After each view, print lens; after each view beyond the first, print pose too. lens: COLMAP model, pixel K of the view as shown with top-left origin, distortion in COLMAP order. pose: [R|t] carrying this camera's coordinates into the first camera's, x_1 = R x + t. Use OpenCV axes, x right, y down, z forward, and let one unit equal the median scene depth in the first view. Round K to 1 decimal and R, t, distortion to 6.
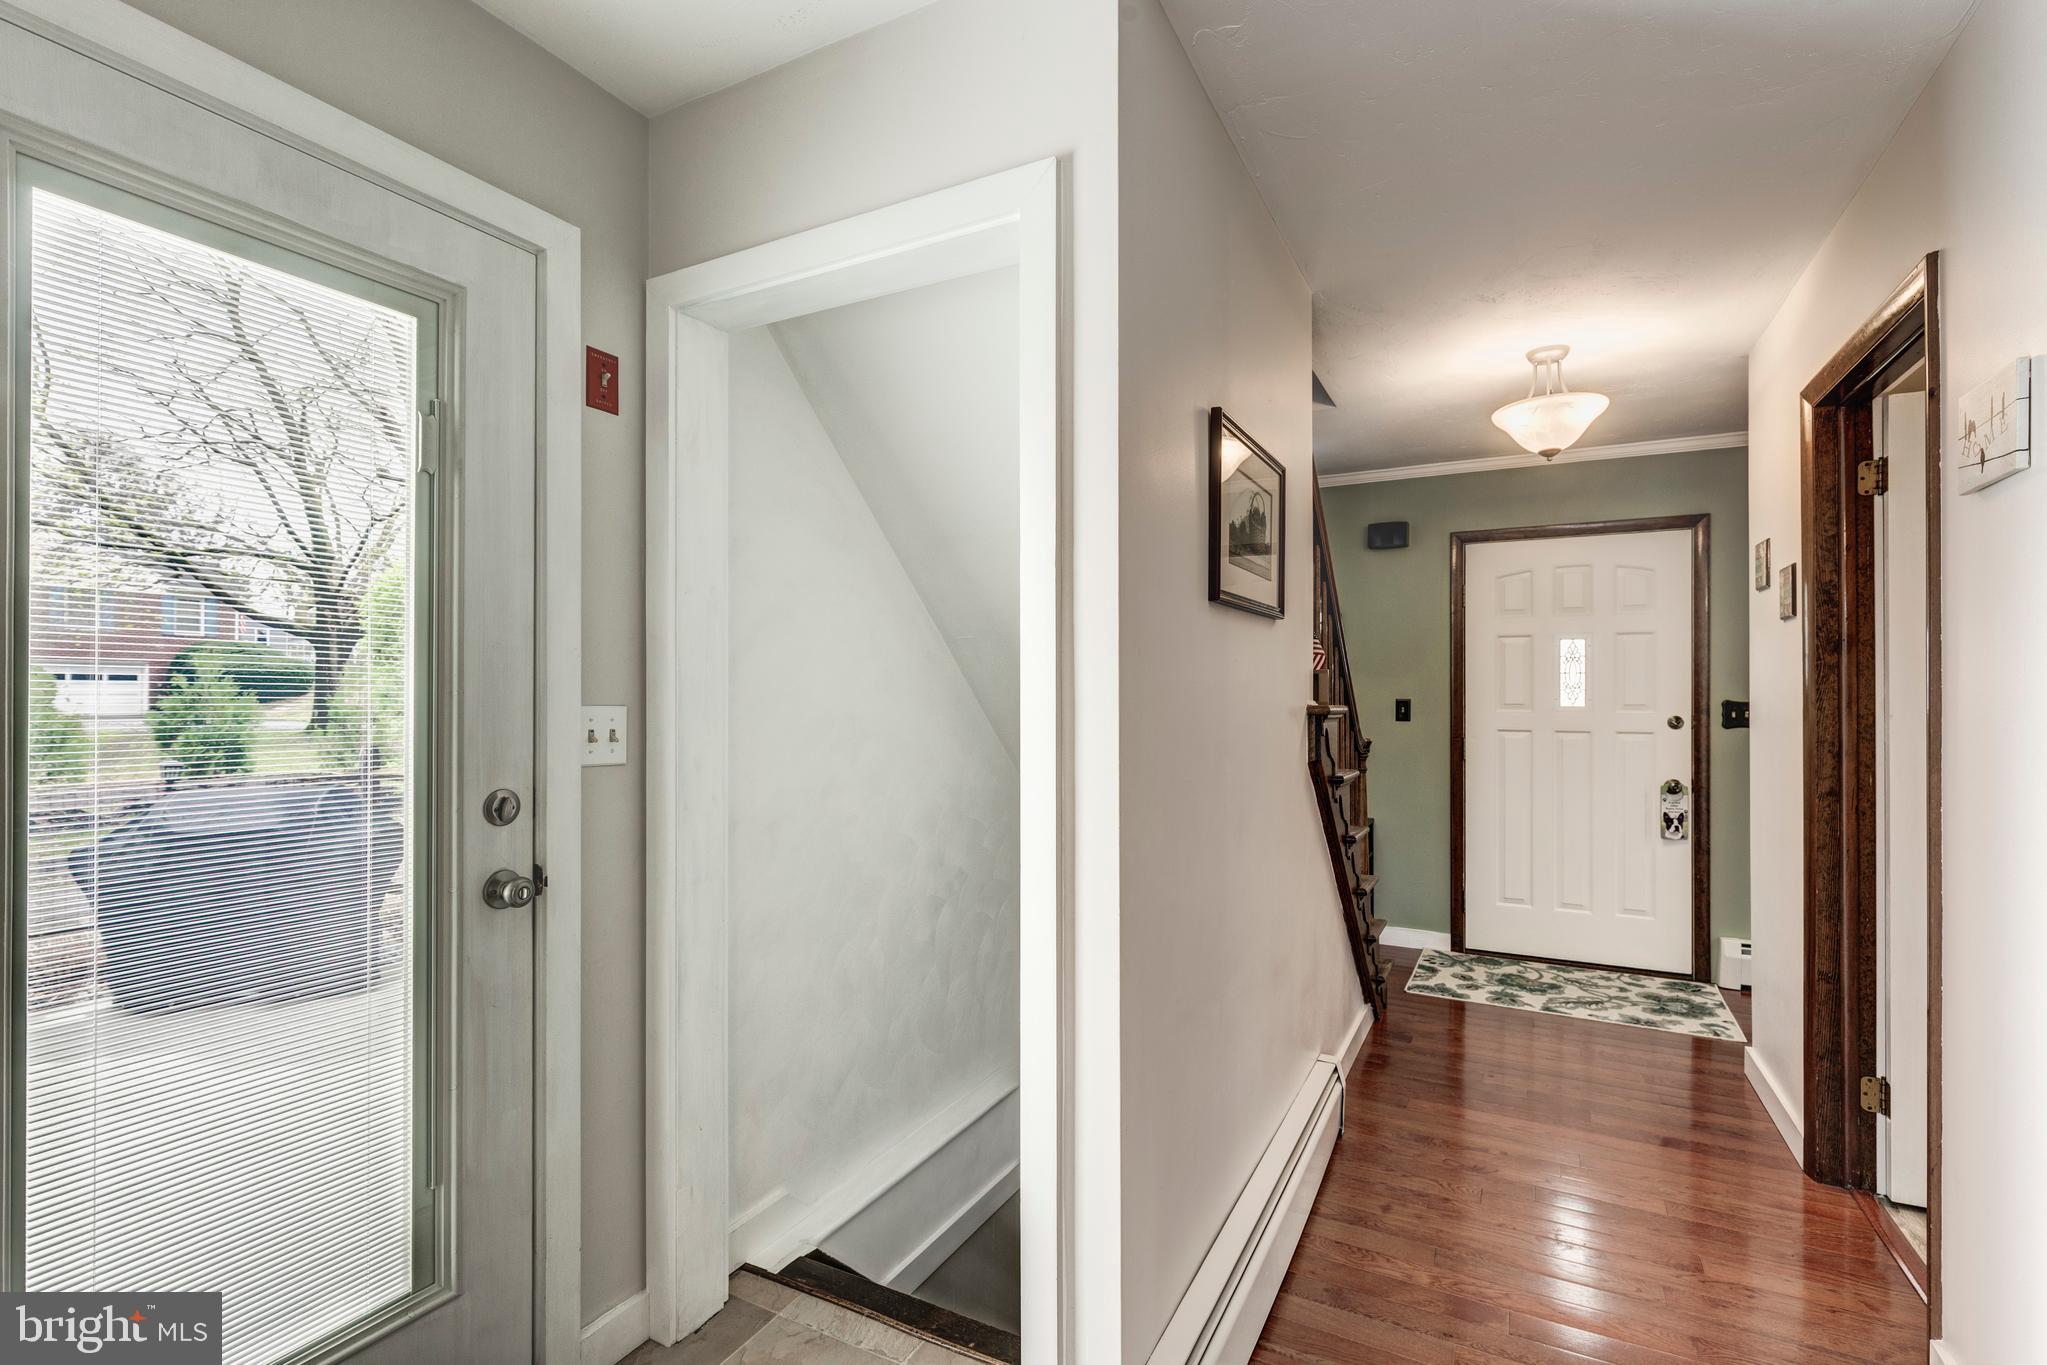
lens RADIAL K [[933.3, 0, 1011.2], [0, 933.3, 696.6], [0, 0, 1]] dist [0.005719, -0.002549]
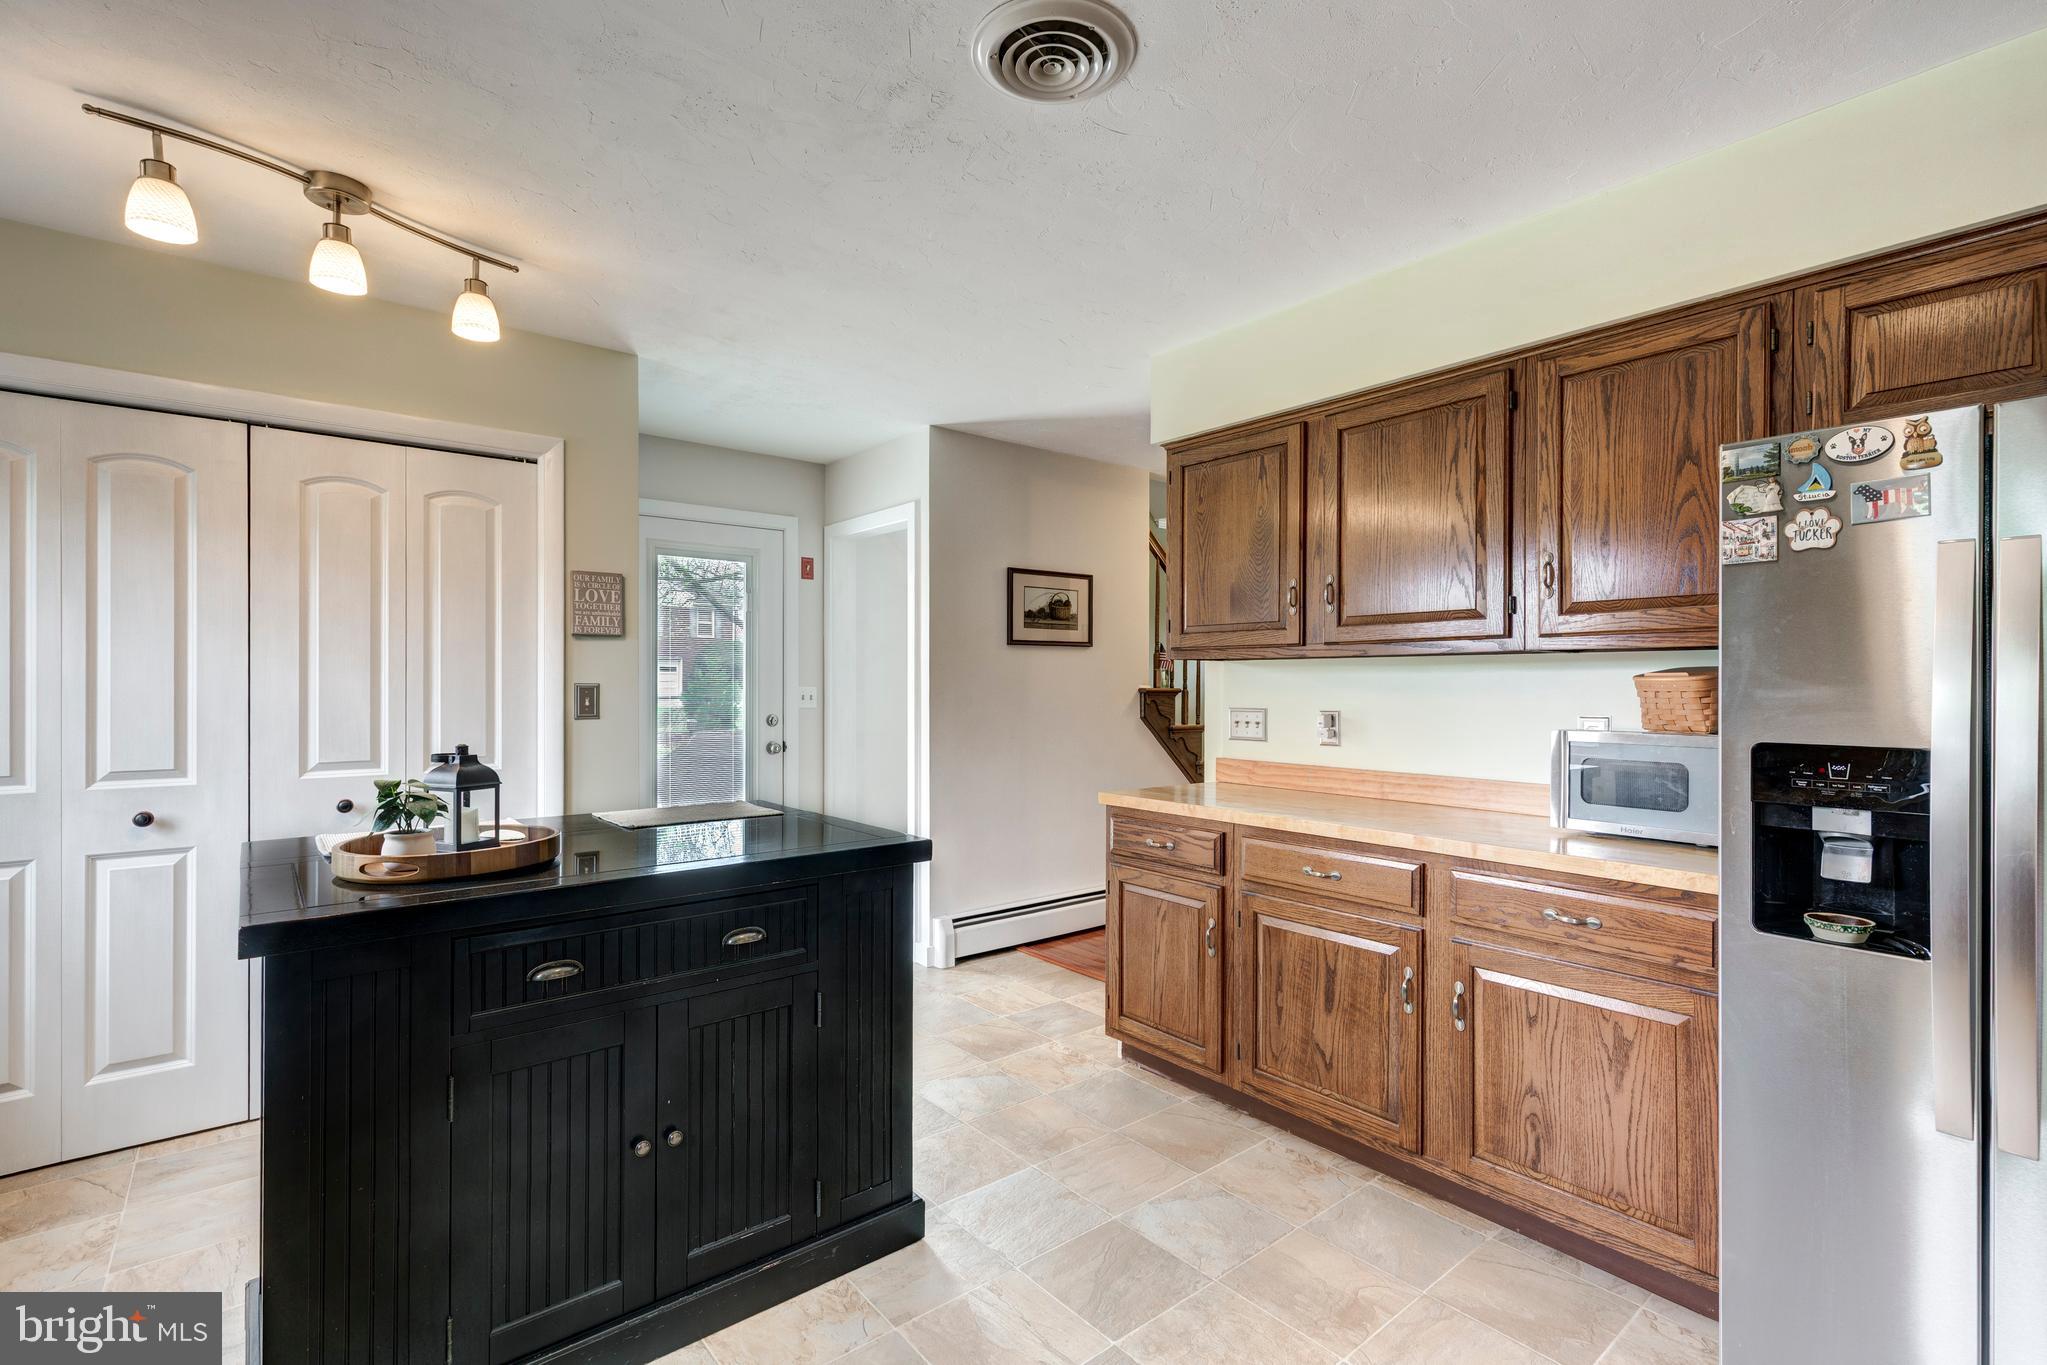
lens RADIAL K [[933.3, 0, 1030.0], [0, 933.3, 690.4], [0, 0, 1]] dist [0.005719, -0.002549]
pose [[0.925360, 0.003422, -0.379073, 0.486253], [-0.000976, 0.999977, 0.006645, 0.001297], [0.379088, -0.005779, 0.925343, -0.520464]]
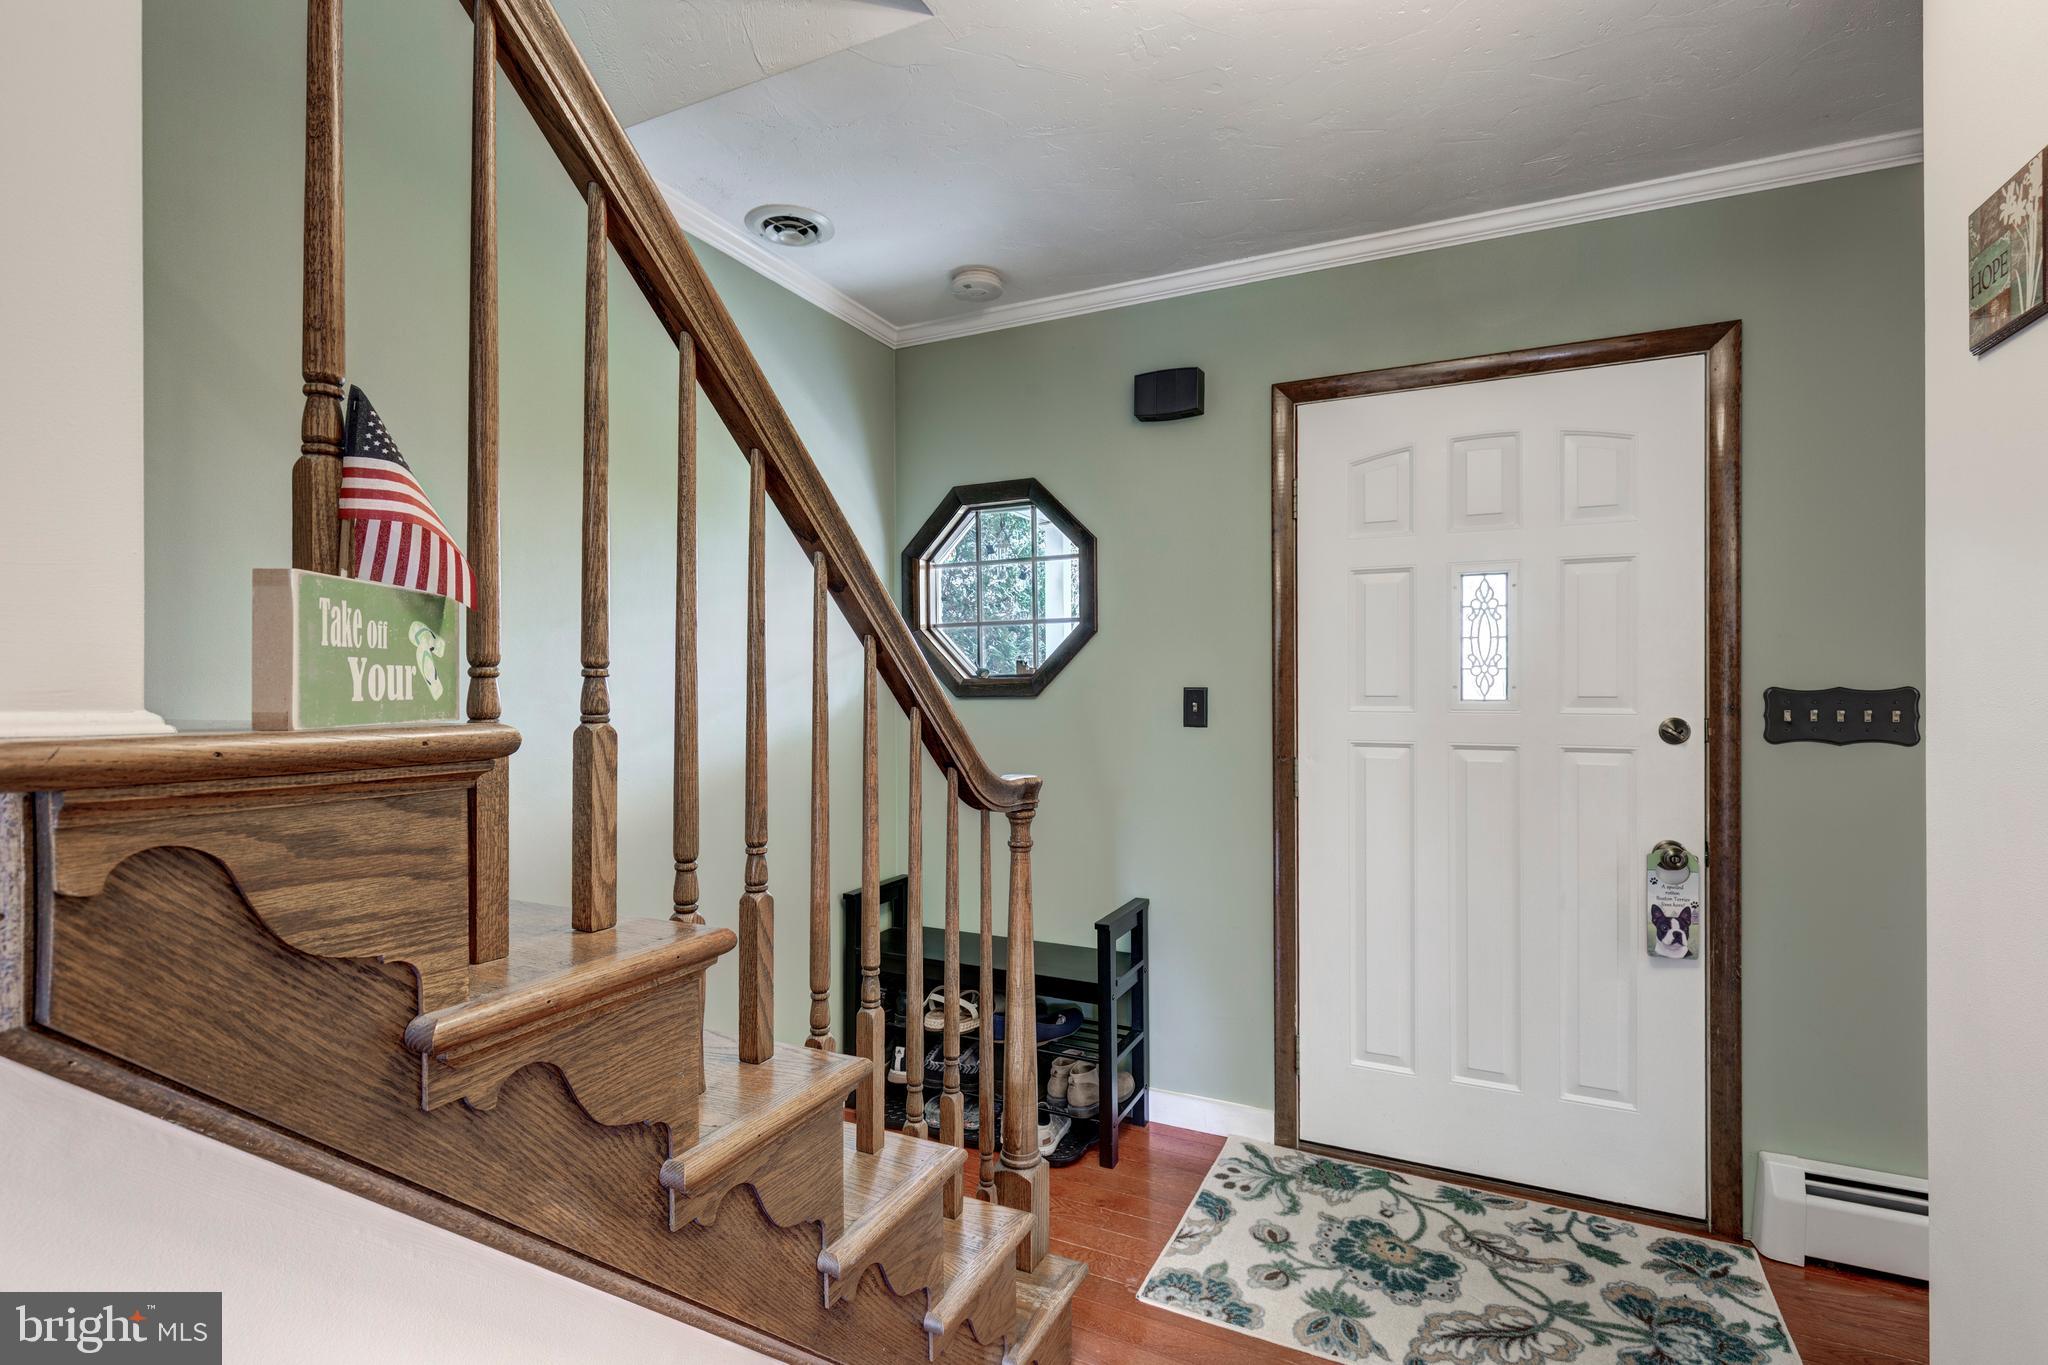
lens RADIAL K [[933.8, 0, 1032.7], [0, 933.8, 684.7], [0, 0, 1]] dist [0.005719, -0.002549]
pose [[0.998663, -0.005747, 0.051365, 0.336873], [0.005496, 0.999972, 0.005034, -0.002316], [-0.051393, -0.004745, 0.998667, 0.512417]]
